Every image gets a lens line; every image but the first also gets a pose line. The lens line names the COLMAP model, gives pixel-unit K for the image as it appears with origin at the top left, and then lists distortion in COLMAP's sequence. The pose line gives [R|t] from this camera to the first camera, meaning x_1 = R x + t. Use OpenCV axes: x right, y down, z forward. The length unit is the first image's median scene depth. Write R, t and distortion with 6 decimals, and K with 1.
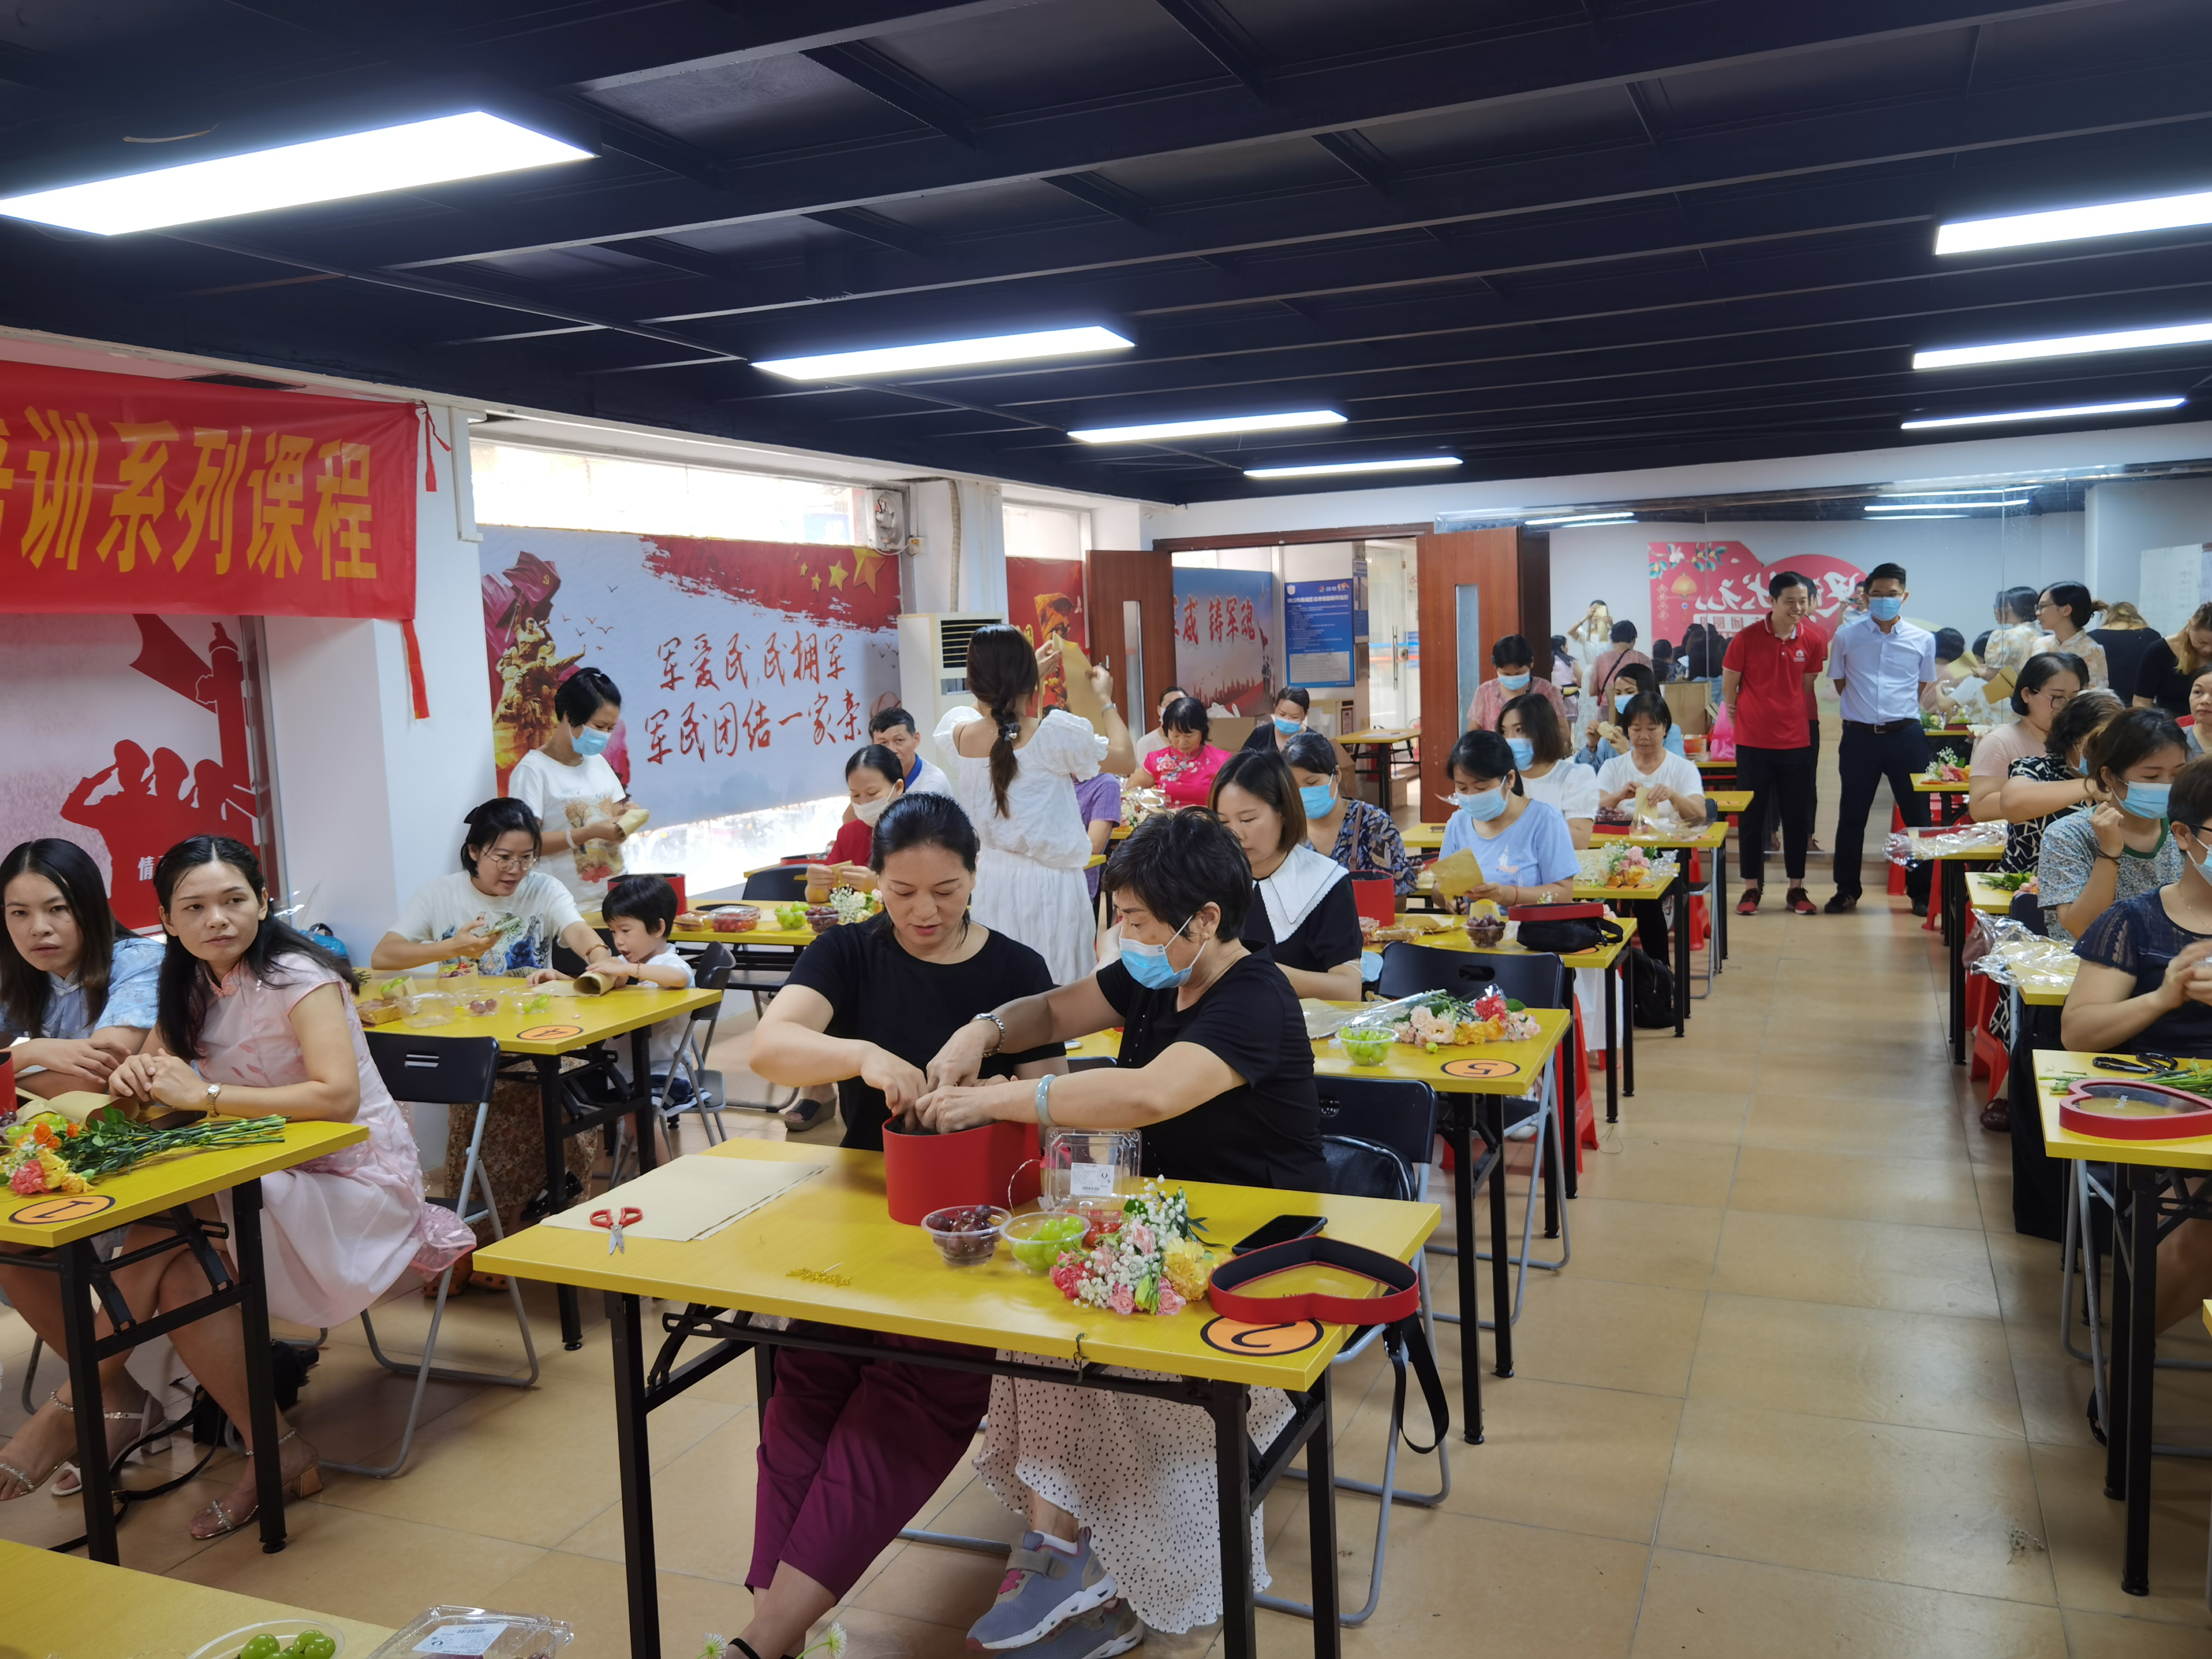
lens RADIAL K [[1788.4, 0, 1106.8], [0, 1788.4, 828.5], [0, 0, 1]] dist [0.012289, -0.010443]
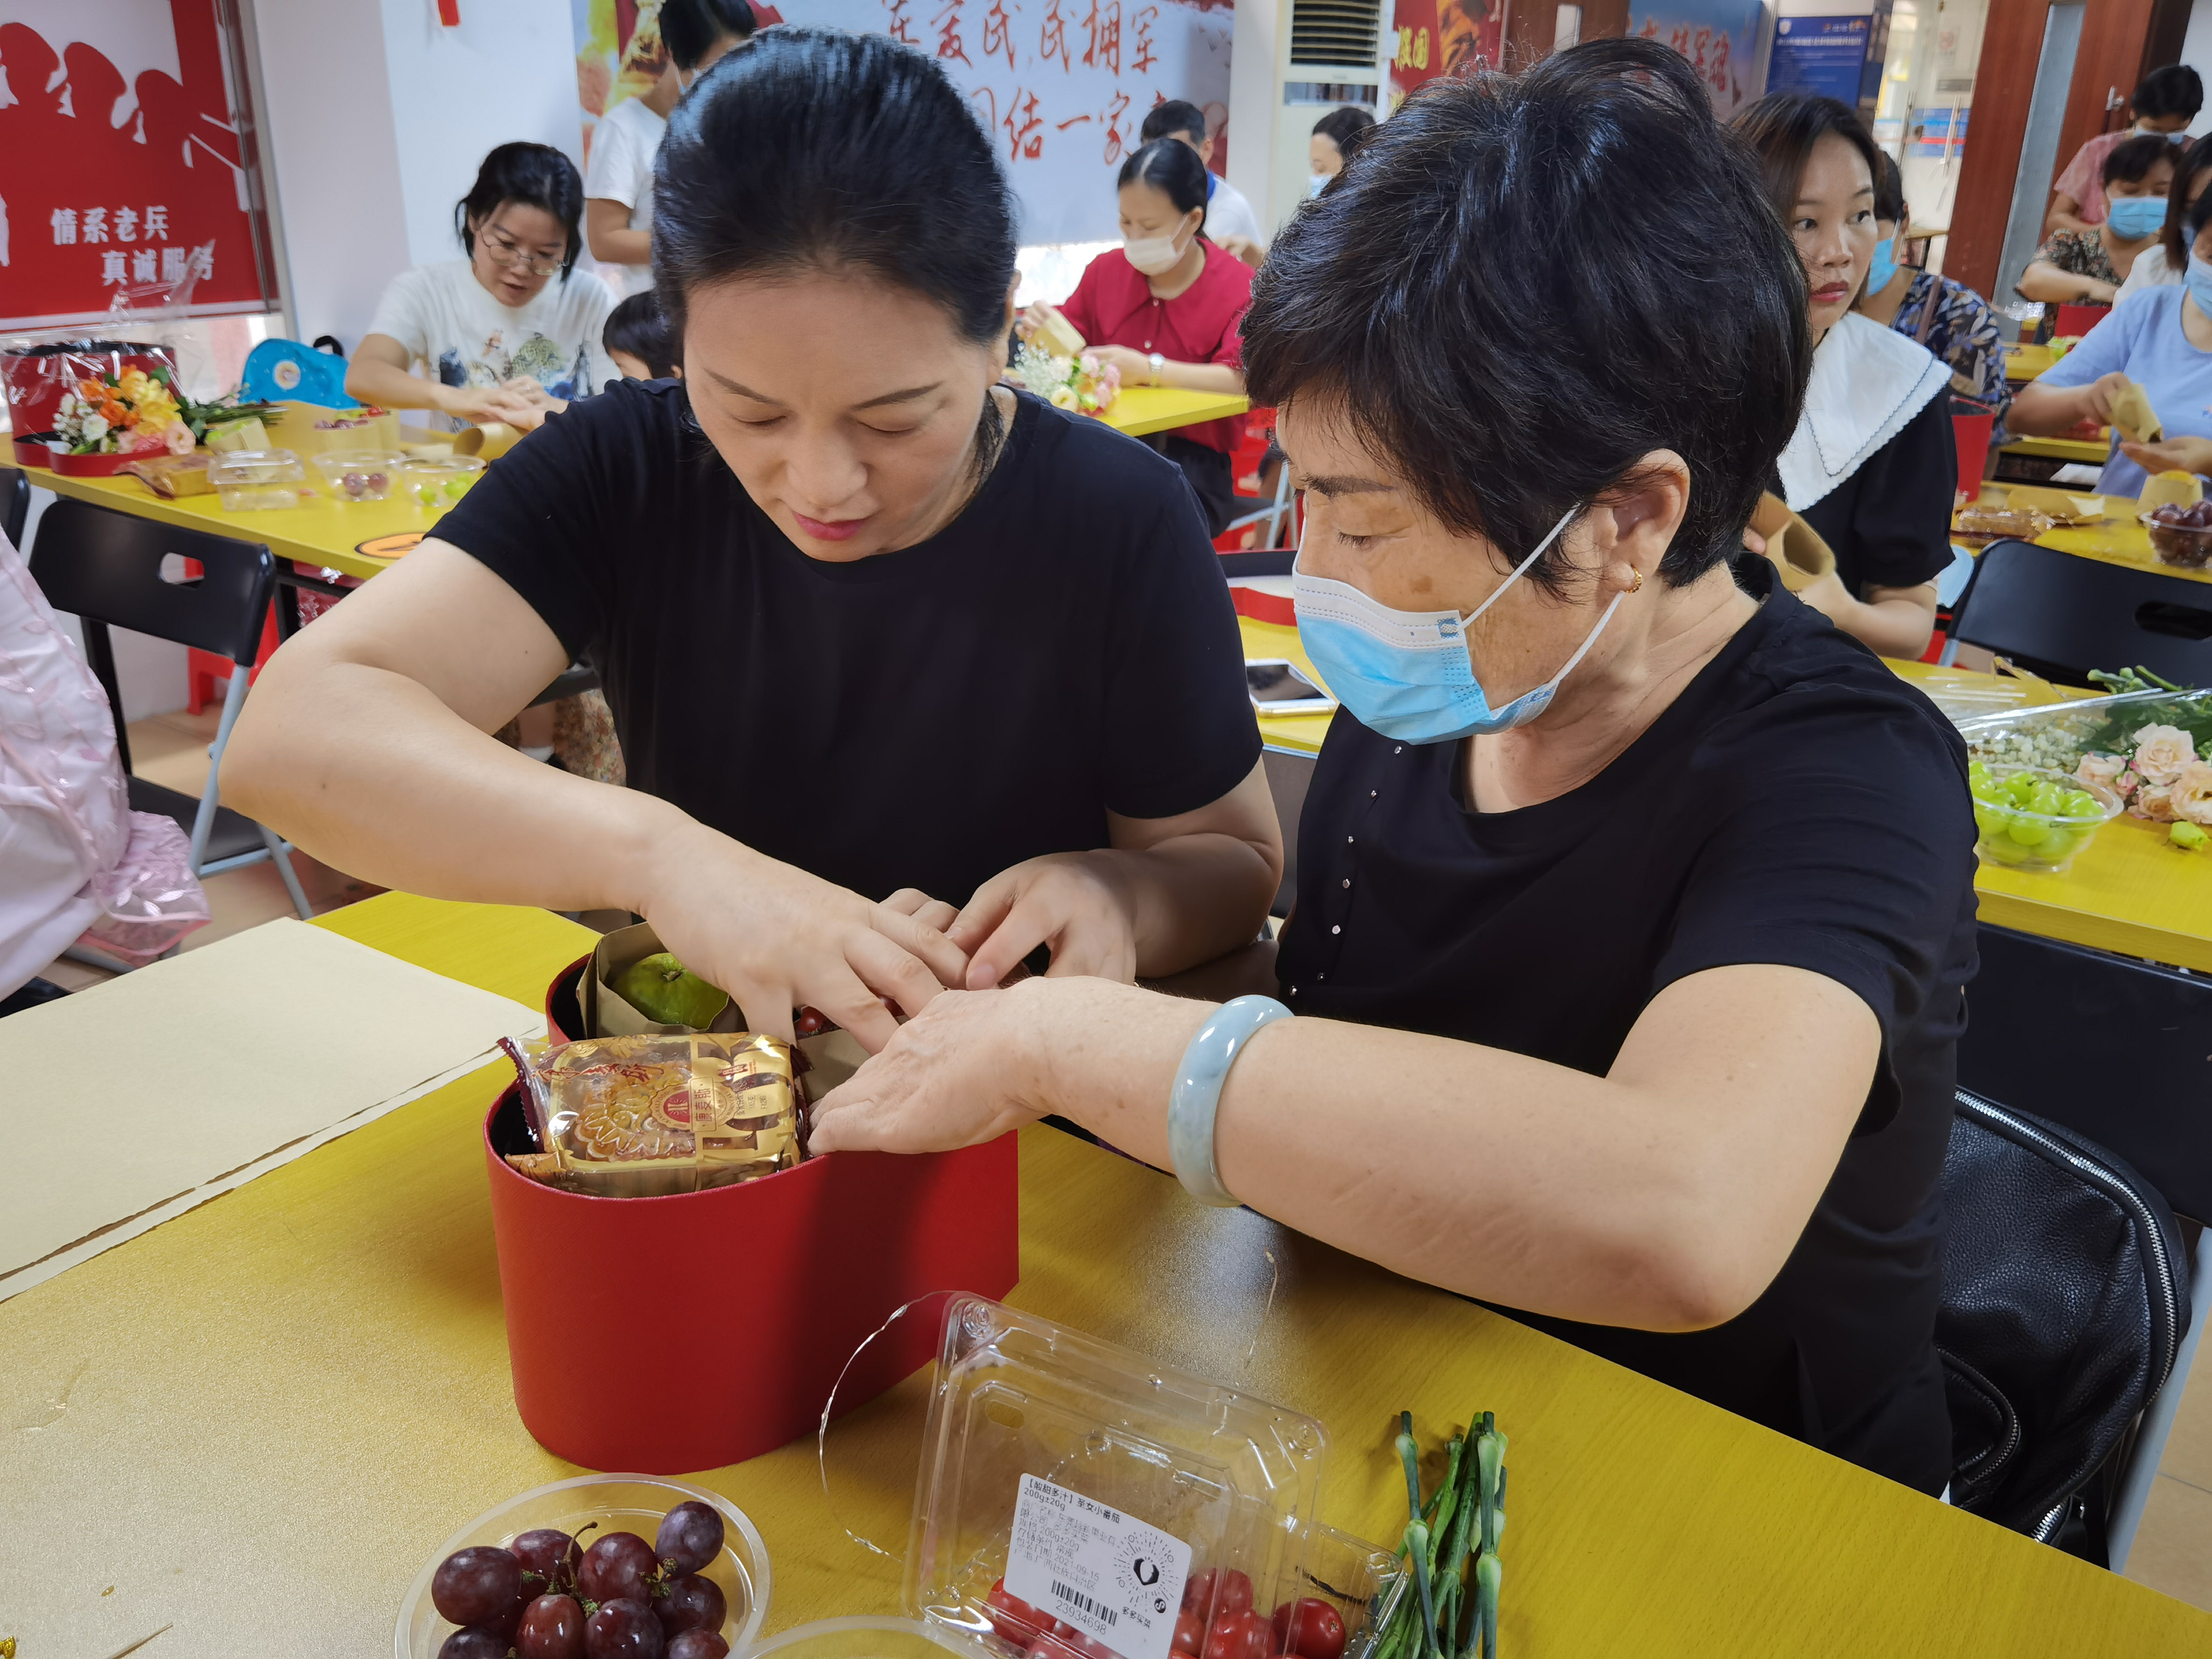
lens RADIAL K [[1788.4, 0, 1112.7], [0, 1788.4, 836.0], [0, 0, 1]] dist [0.012289, -0.010443]
pose [[0.974404, 0.143657, -0.172914, 0.011445], [-0.090309, 0.954529, 0.284112, 0.009915], [0.205866, -0.261224, 0.943070, 0.265785]]
